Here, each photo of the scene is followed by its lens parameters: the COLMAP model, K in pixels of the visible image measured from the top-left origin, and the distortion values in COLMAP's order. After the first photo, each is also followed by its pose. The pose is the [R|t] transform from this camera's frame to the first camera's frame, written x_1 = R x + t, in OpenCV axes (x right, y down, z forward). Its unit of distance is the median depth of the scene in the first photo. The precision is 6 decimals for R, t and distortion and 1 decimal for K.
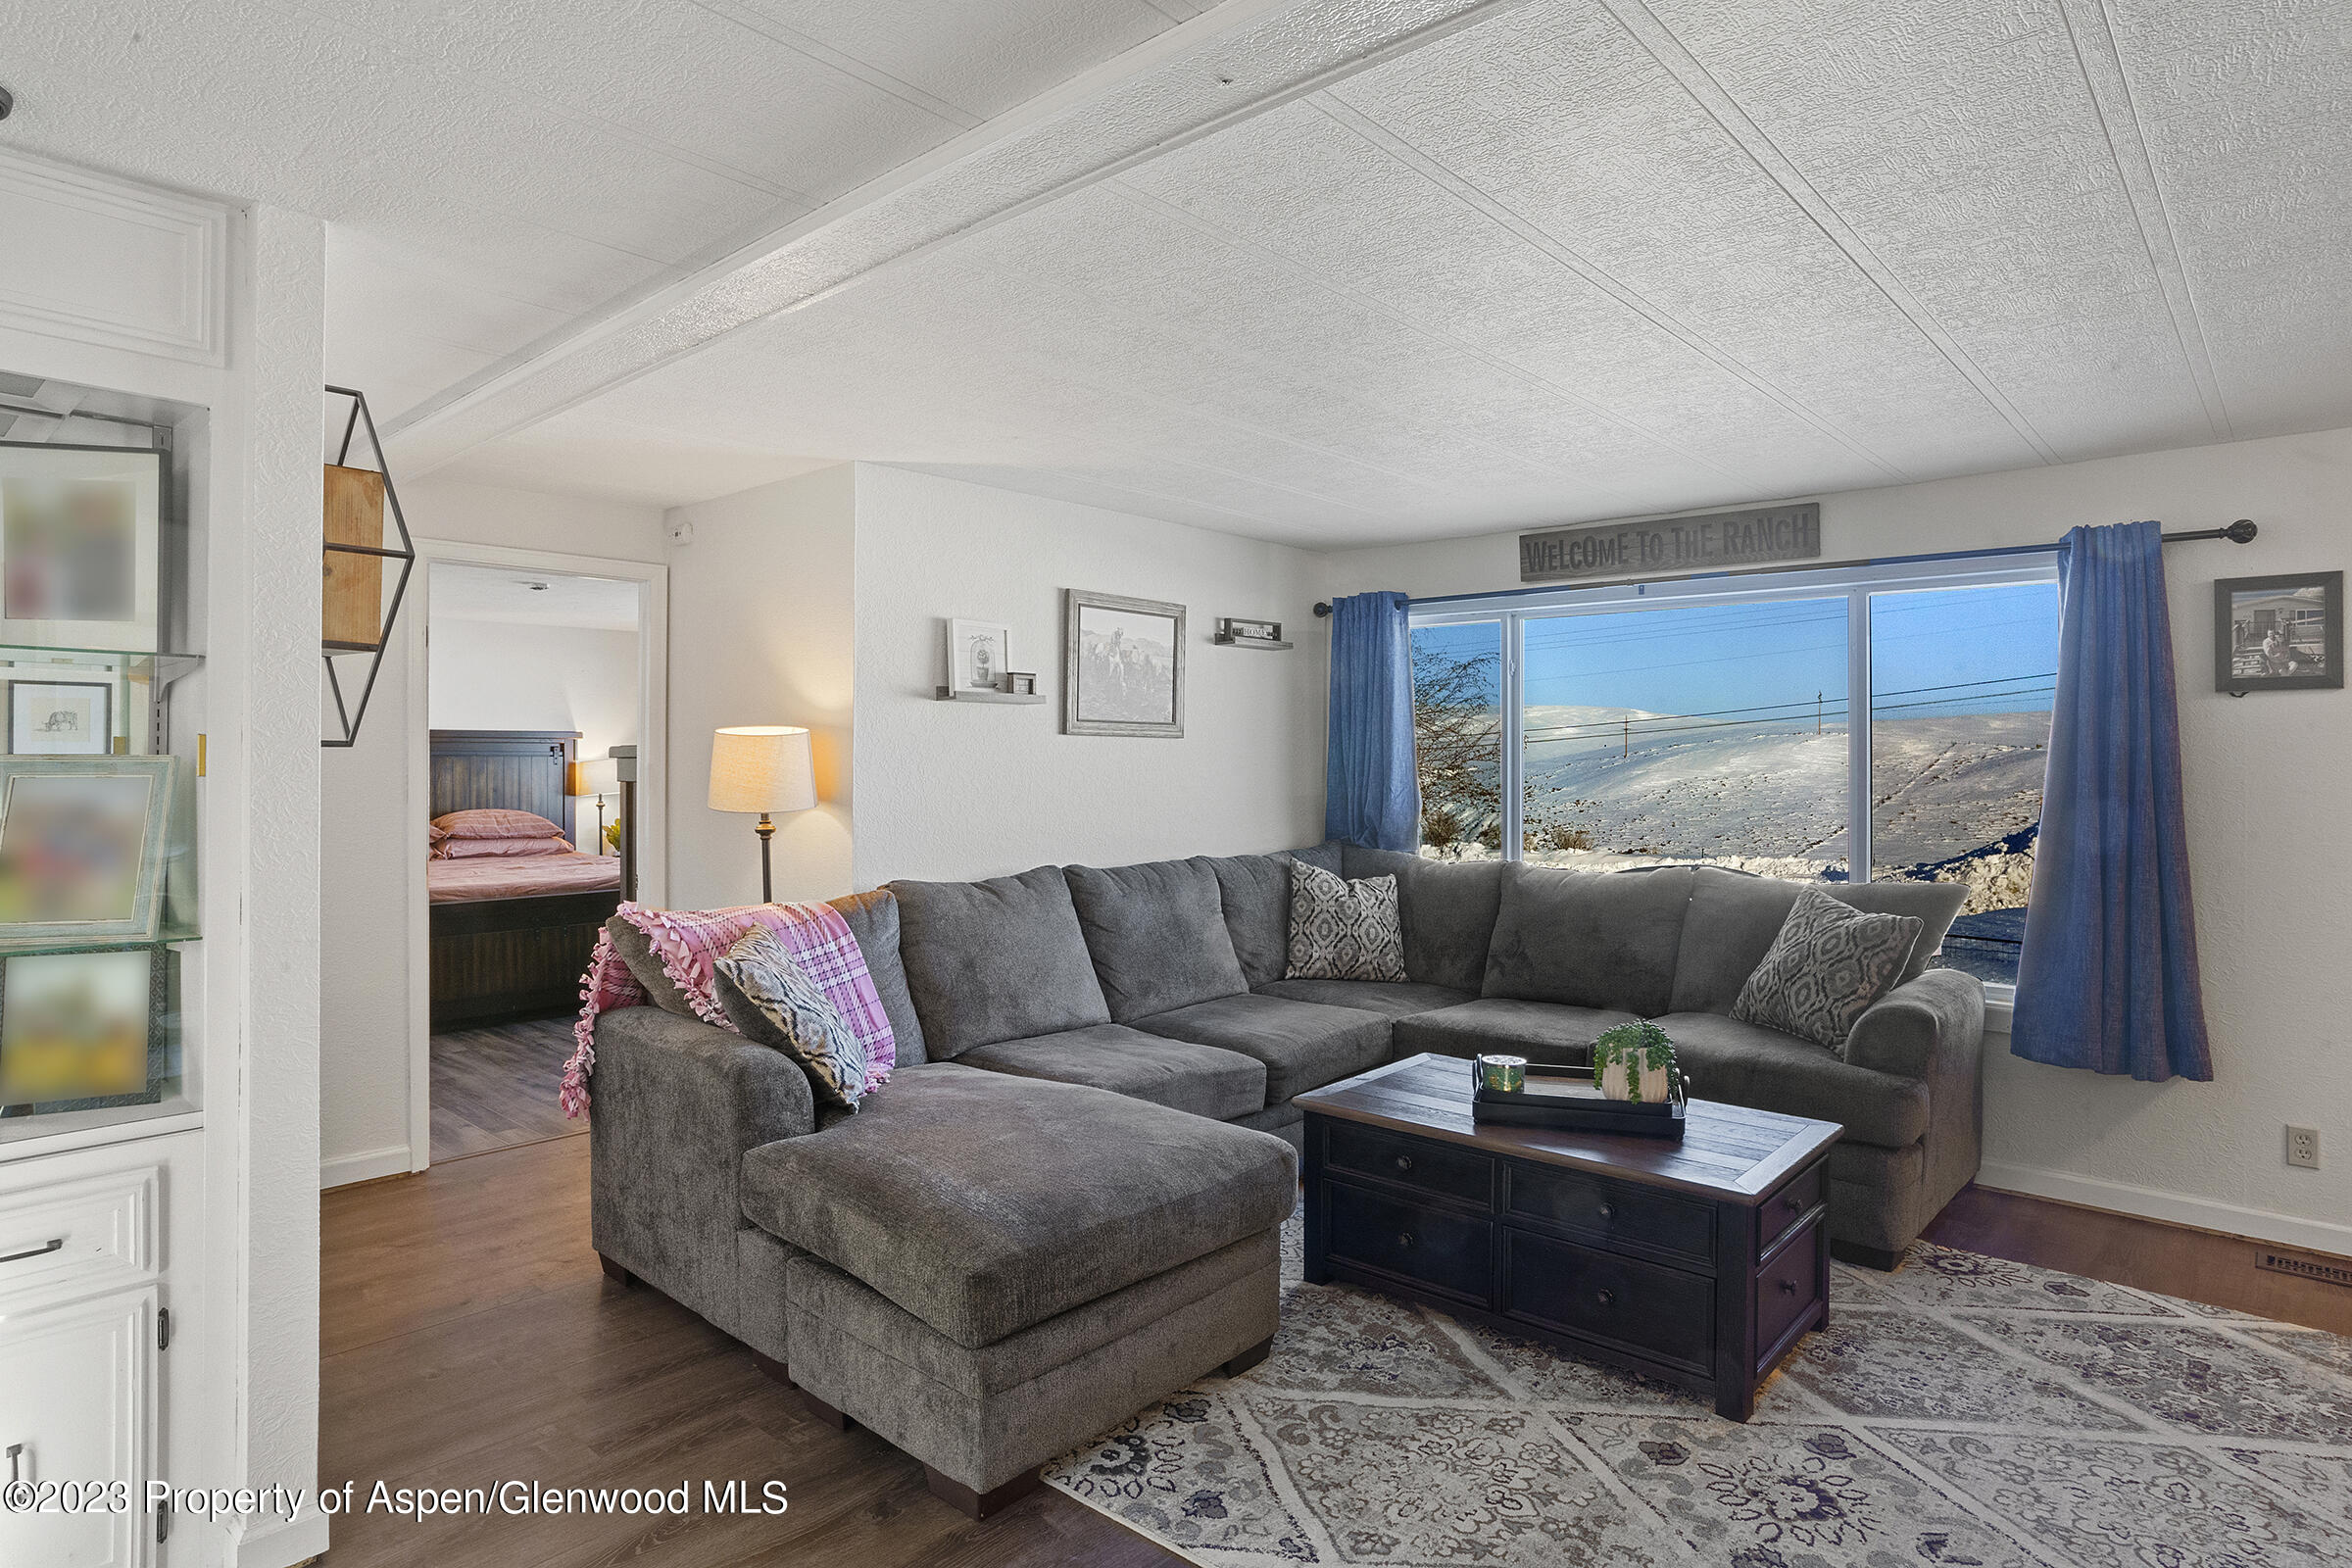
lens RADIAL K [[1269.8, 0, 1151.4], [0, 1269.8, 760.2], [0, 0, 1]] dist [-0.043177, 0.017385]
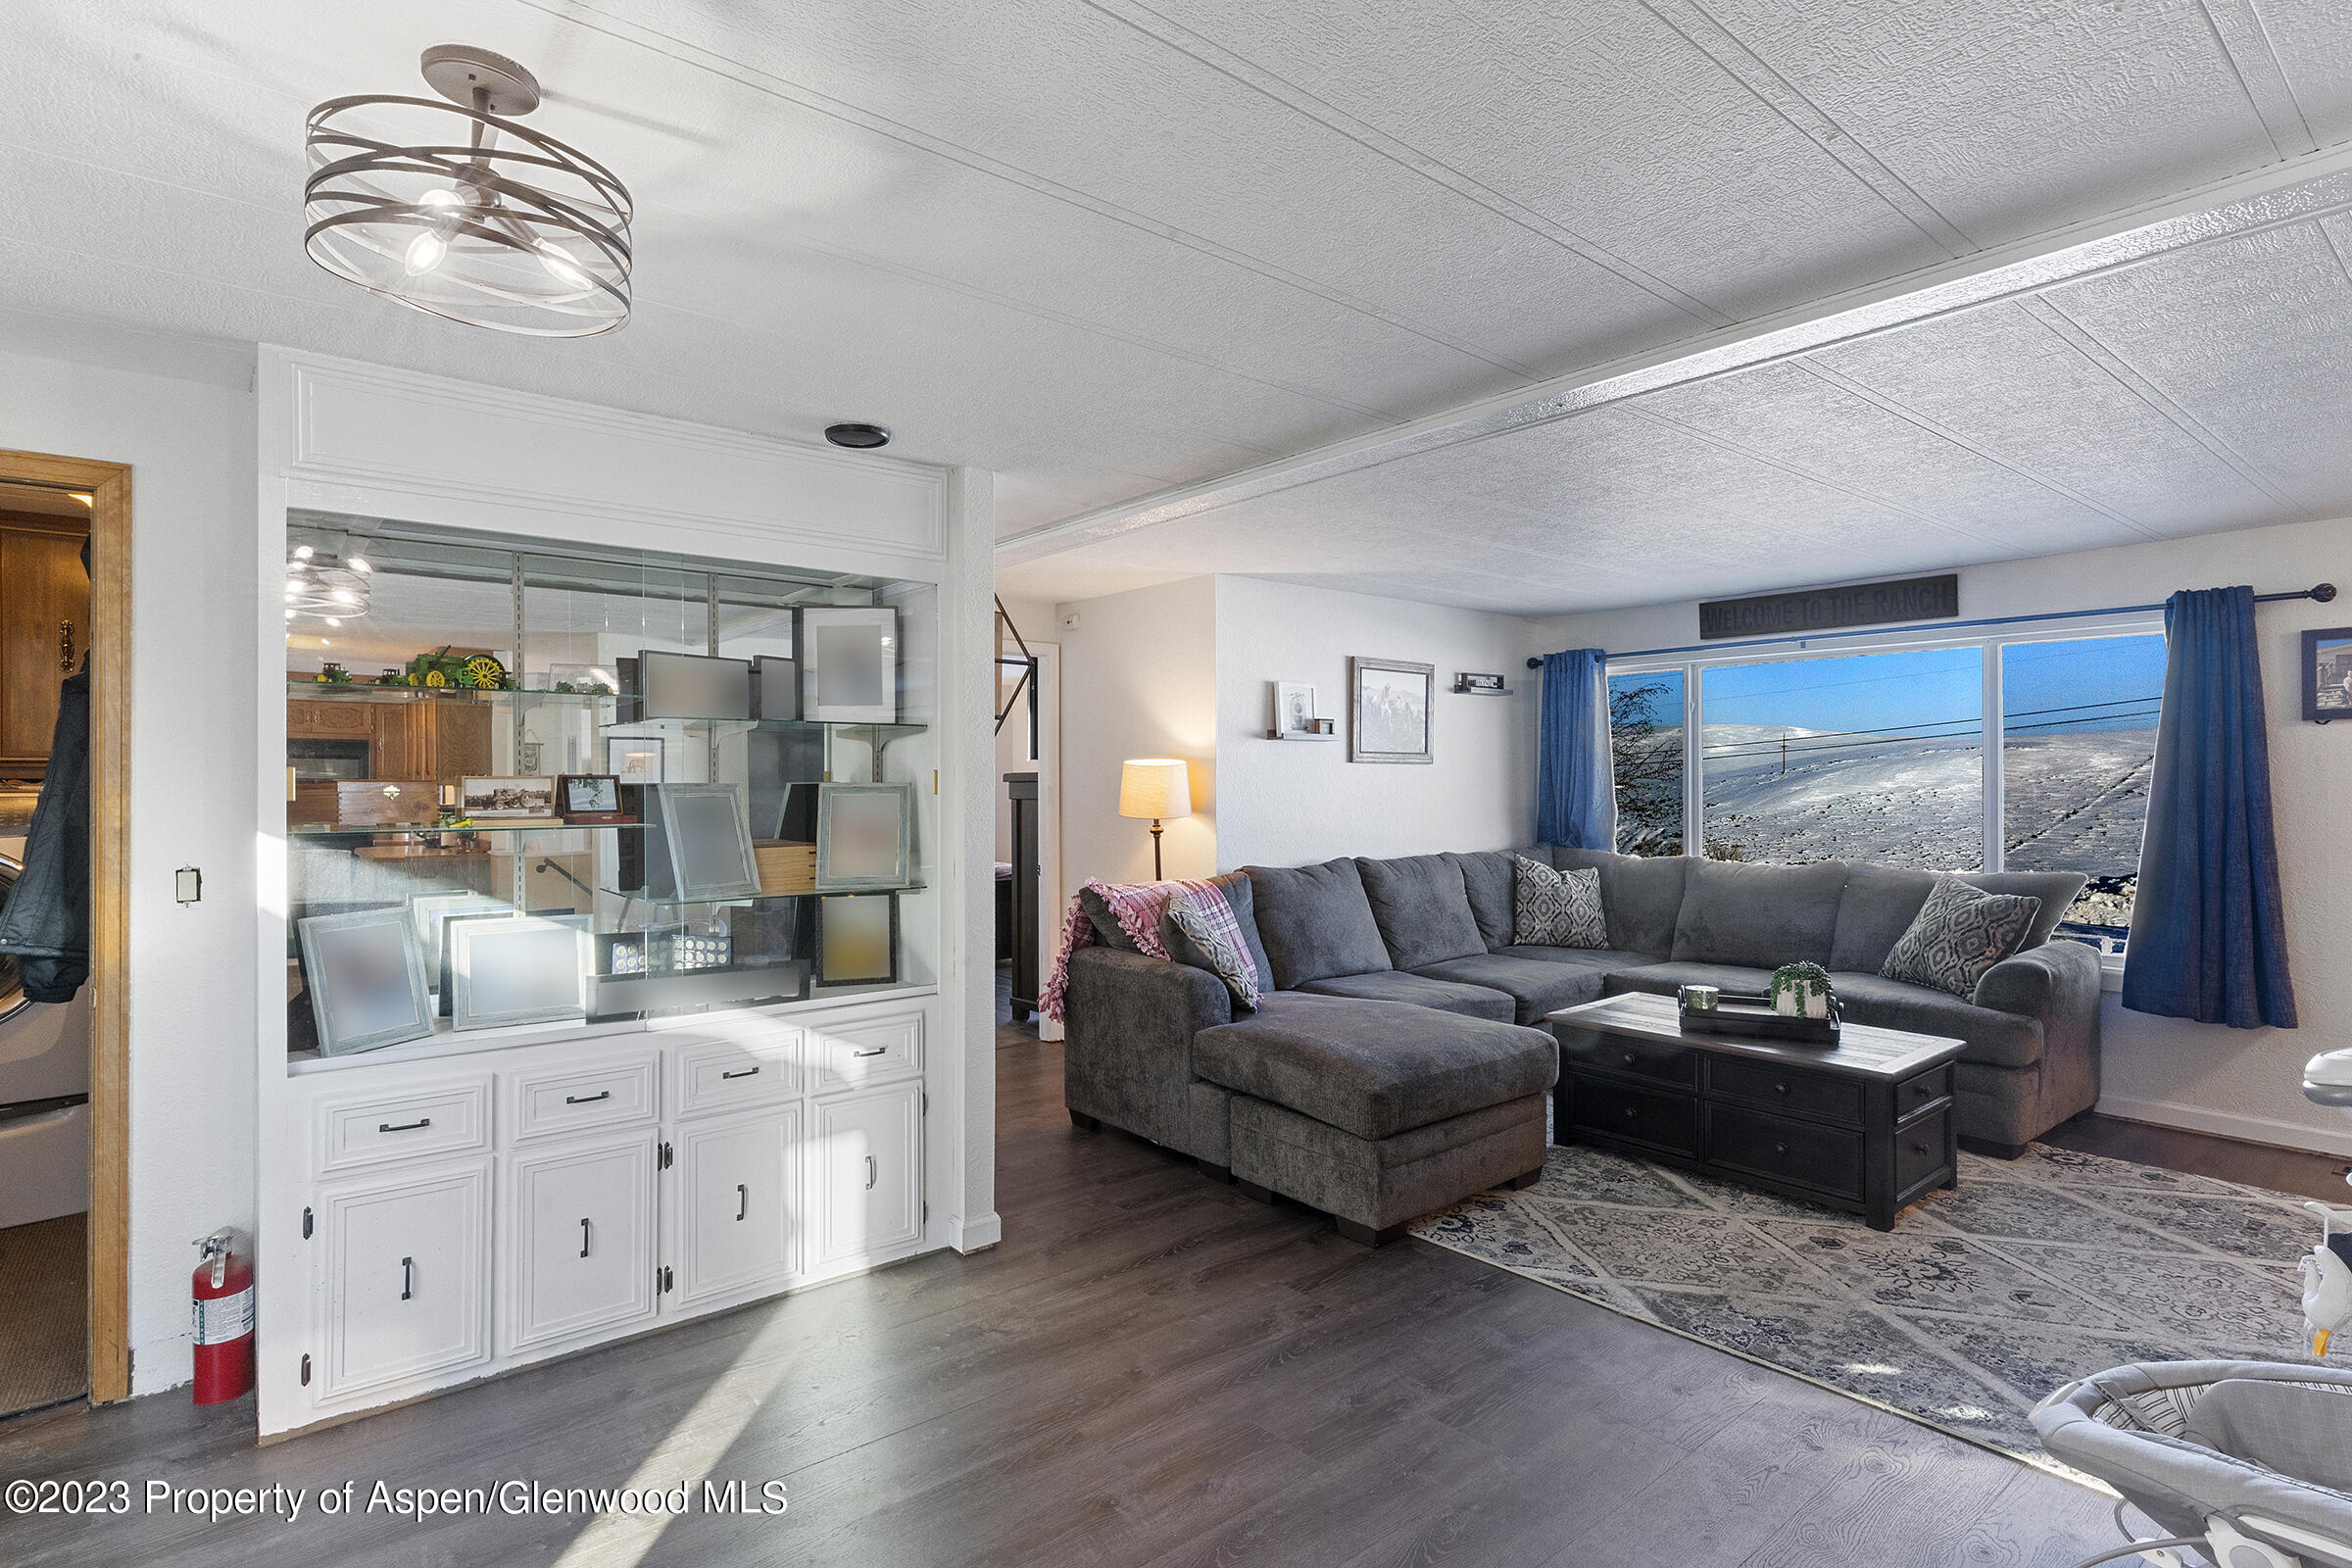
lens RADIAL K [[1185.0, 0, 1133.0], [0, 1185.0, 791.3], [0, 0, 1]] dist [0.012170, -0.006207]
pose [[0.990081, -0.006434, -0.140352, -0.164225], [0.007729, 0.999932, 0.008680, -0.003146], [0.140286, -0.009679, 0.990064, -0.409640]]
